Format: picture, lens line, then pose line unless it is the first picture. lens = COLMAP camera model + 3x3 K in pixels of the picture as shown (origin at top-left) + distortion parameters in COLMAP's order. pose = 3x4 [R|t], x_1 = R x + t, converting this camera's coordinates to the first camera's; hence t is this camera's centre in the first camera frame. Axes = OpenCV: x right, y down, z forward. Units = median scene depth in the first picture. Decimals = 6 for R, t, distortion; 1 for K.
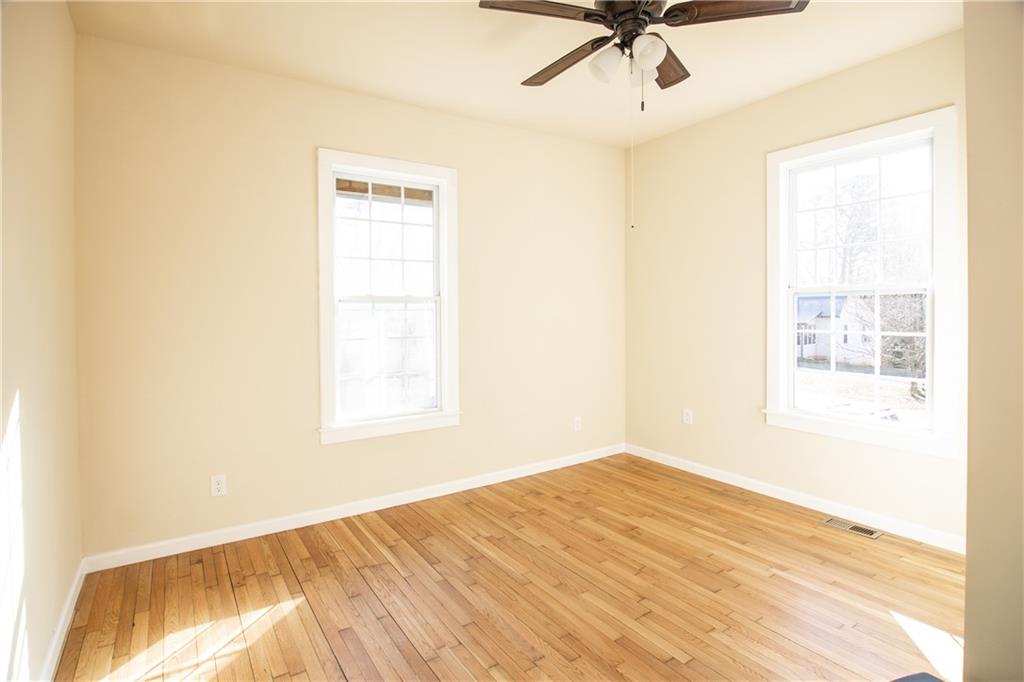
lens RADIAL K [[507.2, 0, 509.3], [0, 507.2, 314.8], [0, 0, 1]] dist [-0.000181, -0.015604]
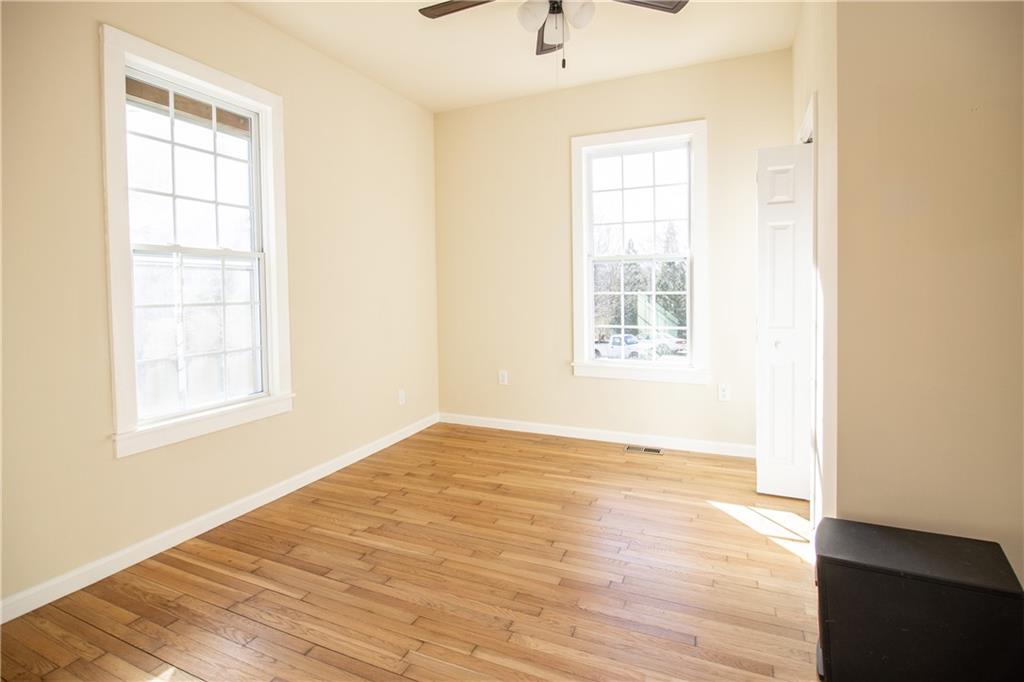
lens RADIAL K [[514.5, 0, 512.6], [0, 514.5, 303.2], [0, 0, 1]] dist [-0.014861, -0.001331]
pose [[0.840112, -0.019712, 0.542054, -0.280097], [0.014037, 0.999795, 0.014602, 0.041445], [-0.542231, -0.004659, 0.840217, 0.124805]]
